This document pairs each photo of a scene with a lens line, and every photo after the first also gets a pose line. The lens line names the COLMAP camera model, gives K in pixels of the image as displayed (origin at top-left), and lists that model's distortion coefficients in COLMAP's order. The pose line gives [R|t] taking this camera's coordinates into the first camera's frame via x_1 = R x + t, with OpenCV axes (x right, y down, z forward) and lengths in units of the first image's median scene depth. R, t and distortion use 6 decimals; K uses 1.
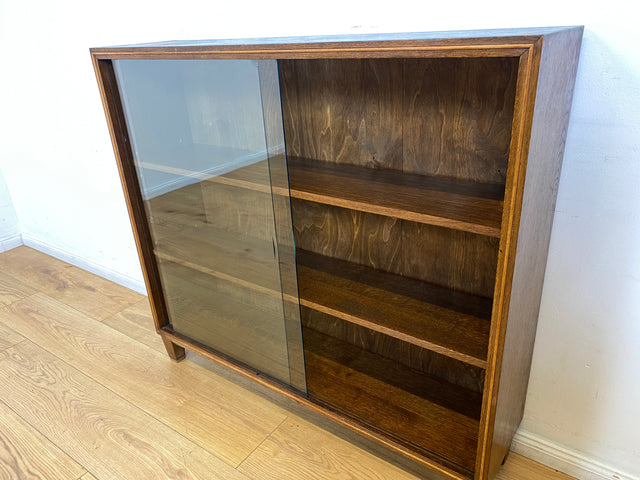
lens RADIAL K [[488.4, 0, 320.7], [0, 488.4, 244.3], [0, 0, 1]] dist [0.034053, -0.031330]
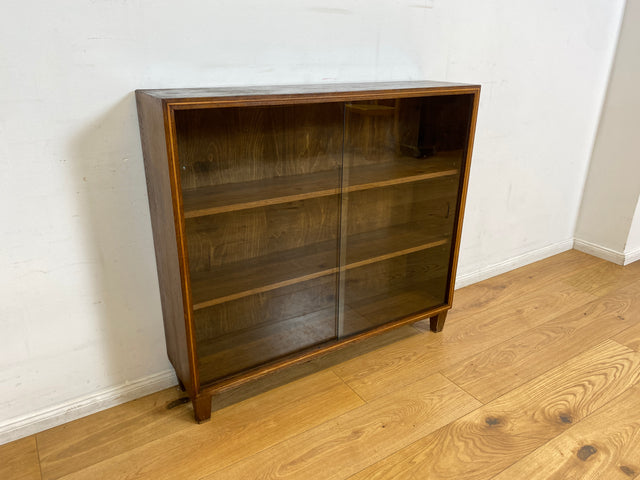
lens RADIAL K [[488.4, 0, 320.8], [0, 488.4, 245.8], [0, 0, 1]] dist [0.034053, -0.031330]
pose [[0.367396, -0.294530, 0.882198, -1.254002], [0.356994, 0.920534, 0.158657, -0.186776], [-0.858822, 0.256650, 0.443346, 0.412427]]
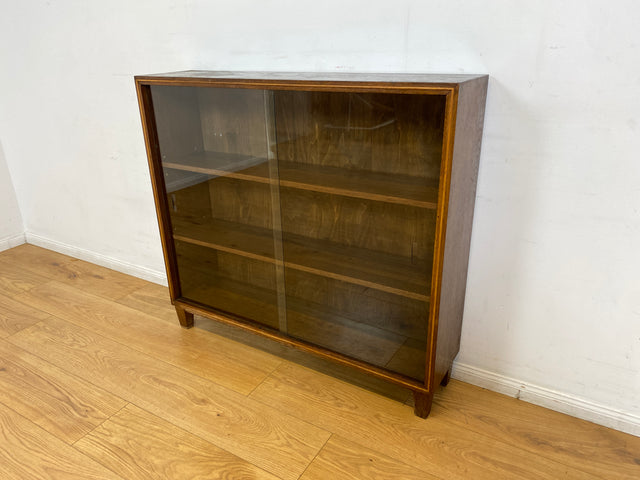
lens RADIAL K [[488.4, 0, 314.6], [0, 488.4, 245.7], [0, 0, 1]] dist [0.034053, -0.031330]
pose [[0.996961, -0.001886, 0.077877, -0.092976], [0.004452, 0.999452, -0.032787, 0.098552], [-0.077773, 0.033034, 0.996424, -0.329233]]
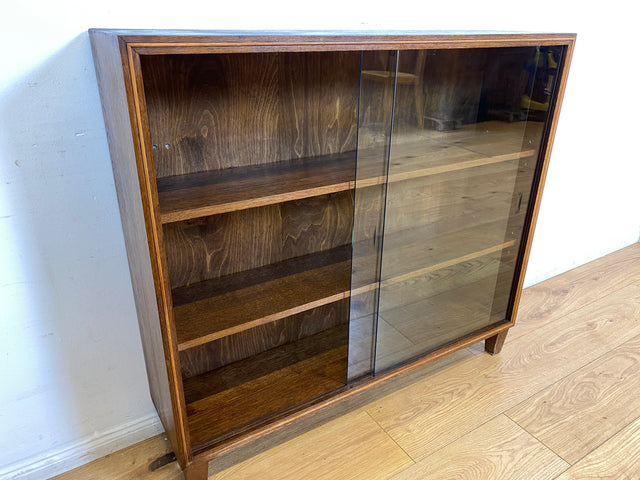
lens RADIAL K [[488.4, 0, 325.5], [0, 488.4, 244.2], [0, 0, 1]] dist [0.034053, -0.031330]
pose [[0.372101, -0.334624, 0.865775, -0.950442], [0.352136, 0.913916, 0.201886, -0.211784], [-0.858802, 0.229749, 0.457903, 0.598027]]
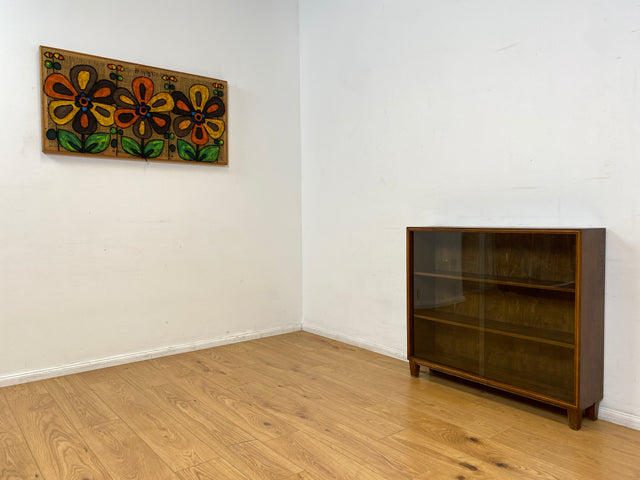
lens RADIAL K [[488.4, 0, 319.8], [0, 488.4, 237.0], [0, 0, 1]] dist [0.034053, -0.031330]
pose [[0.961993, 0.058686, -0.266693, -0.224906], [-0.153776, 0.923481, -0.351477, 0.618629], [0.225659, 0.379130, 0.897407, -1.374201]]
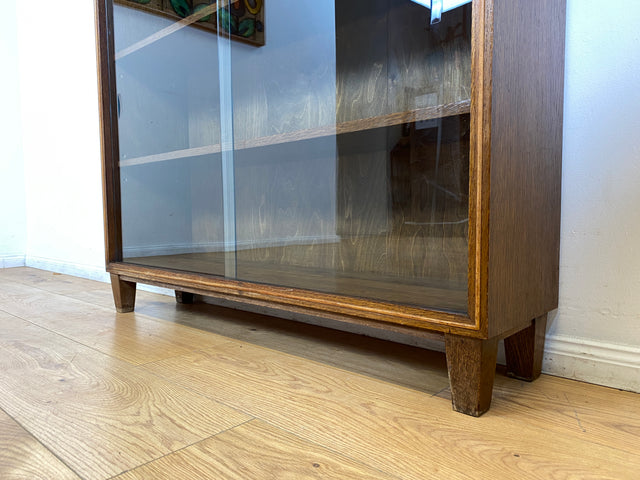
lens RADIAL K [[488.4, 0, 320.8], [0, 488.4, 246.0], [0, 0, 1]] dist [0.034053, -0.031330]
pose [[0.991748, 0.053283, -0.116606, 0.160315], [-0.090404, 0.935561, -0.341398, 0.509431], [0.090901, 0.349122, 0.932658, 0.311490]]
